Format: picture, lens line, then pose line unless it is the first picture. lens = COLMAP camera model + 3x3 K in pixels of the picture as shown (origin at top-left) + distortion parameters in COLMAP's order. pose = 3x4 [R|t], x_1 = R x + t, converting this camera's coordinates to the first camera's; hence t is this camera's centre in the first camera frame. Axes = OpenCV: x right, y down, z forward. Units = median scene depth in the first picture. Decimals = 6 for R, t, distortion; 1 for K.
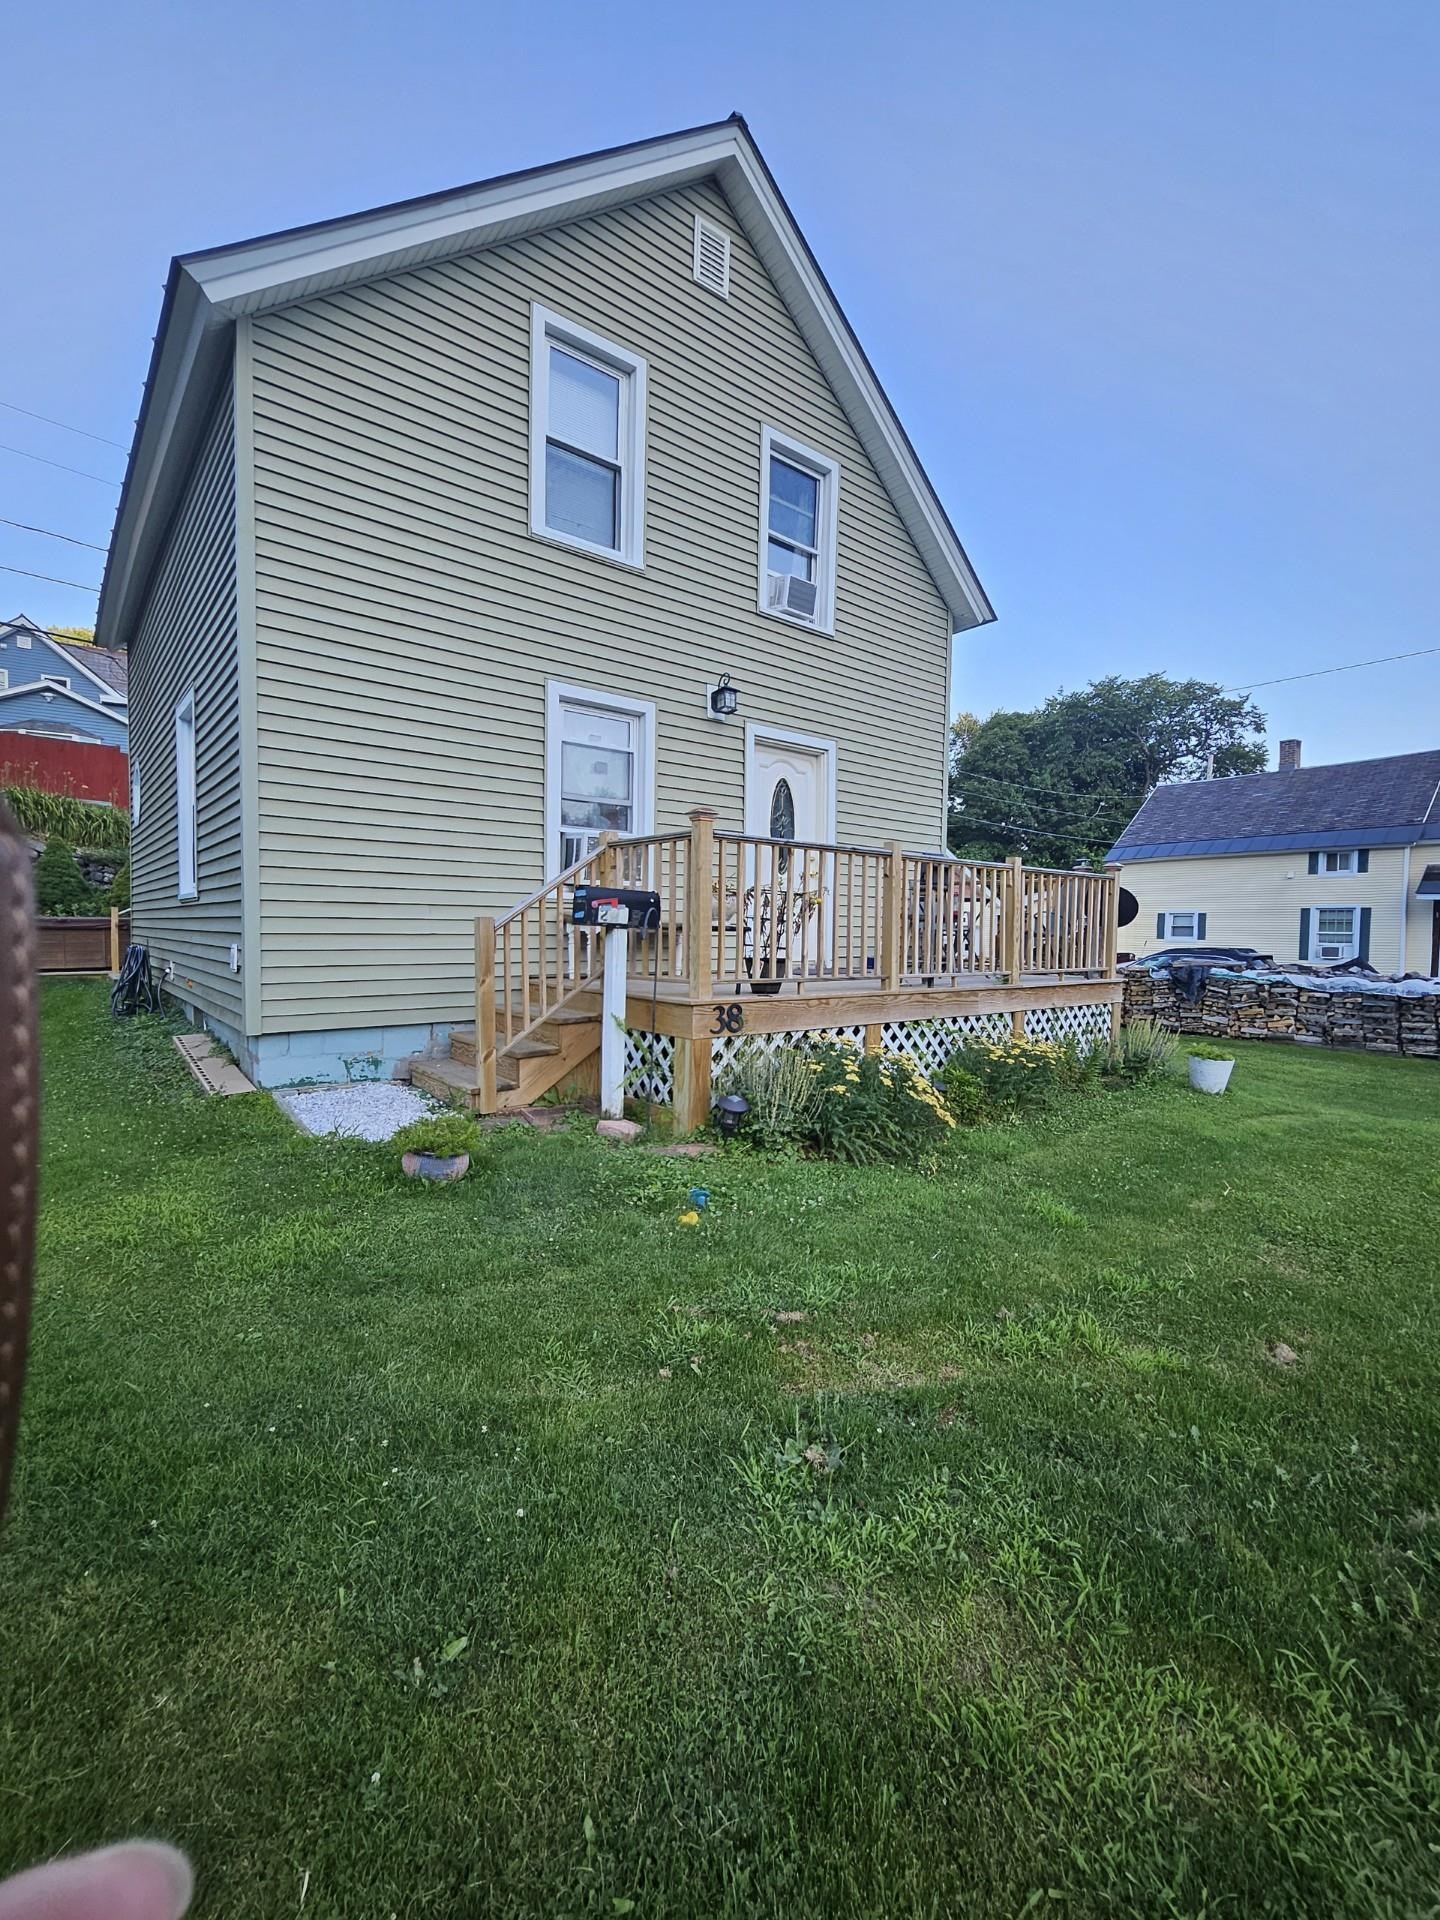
lens RADIAL K [[859.9, 0, 739.9], [0, 859.9, 963.9], [0, 0, 1]] dist [-0.007349, 0.000134]
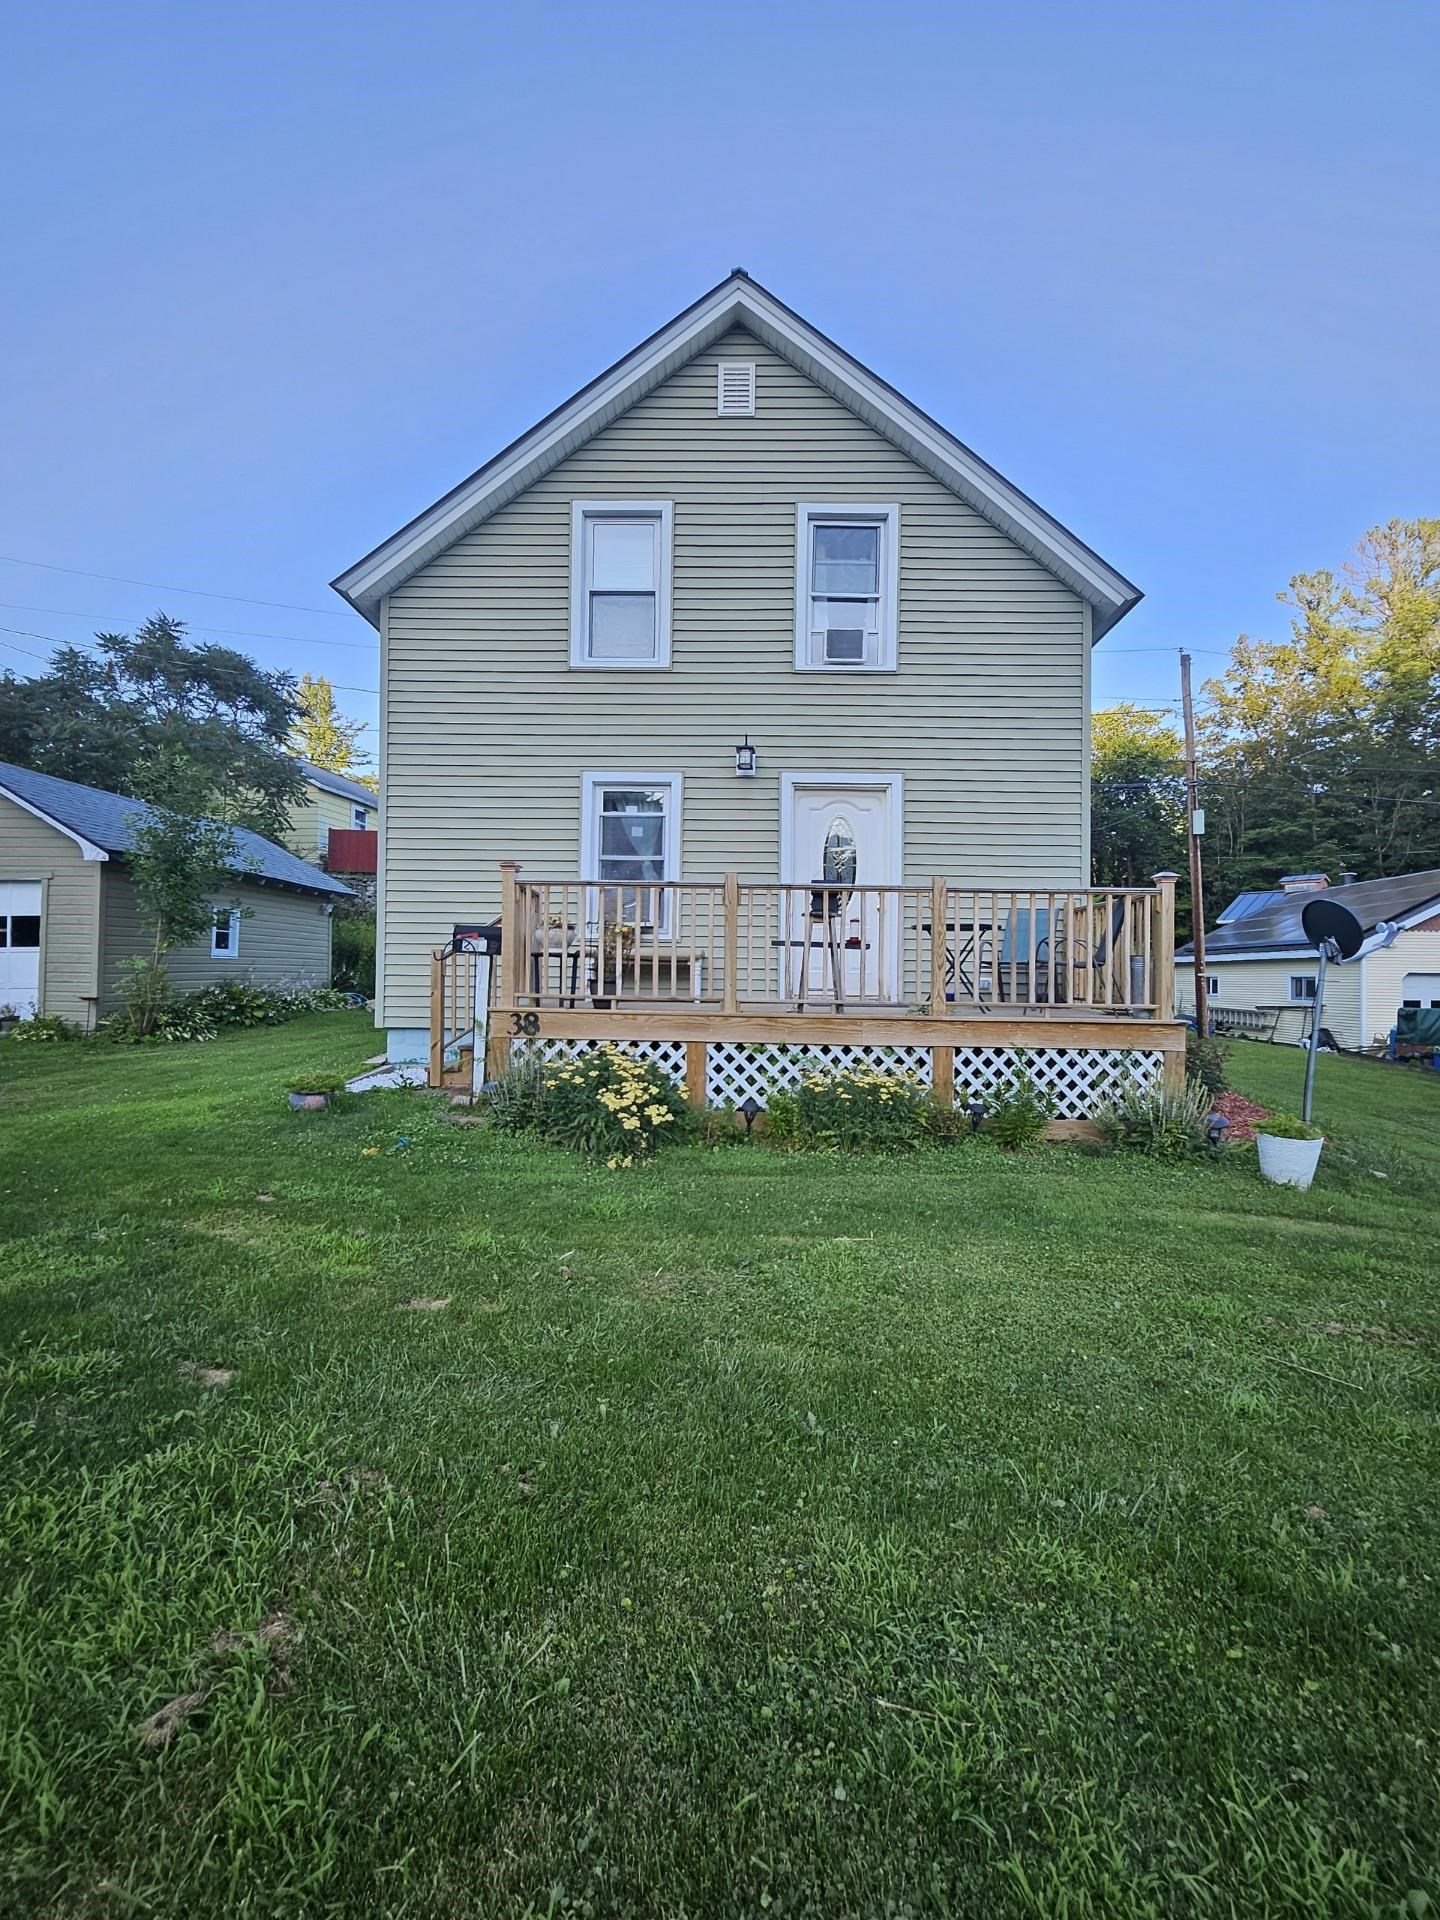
lens RADIAL K [[859.9, 0, 714.9], [0, 859.9, 956.9], [0, 0, 1]] dist [-0.007349, 0.000134]
pose [[0.743217, -0.021681, -0.668699, 0.711207], [-0.034623, 0.996889, -0.070803, 0.031540], [0.668154, 0.075774, 0.740155, 0.172058]]
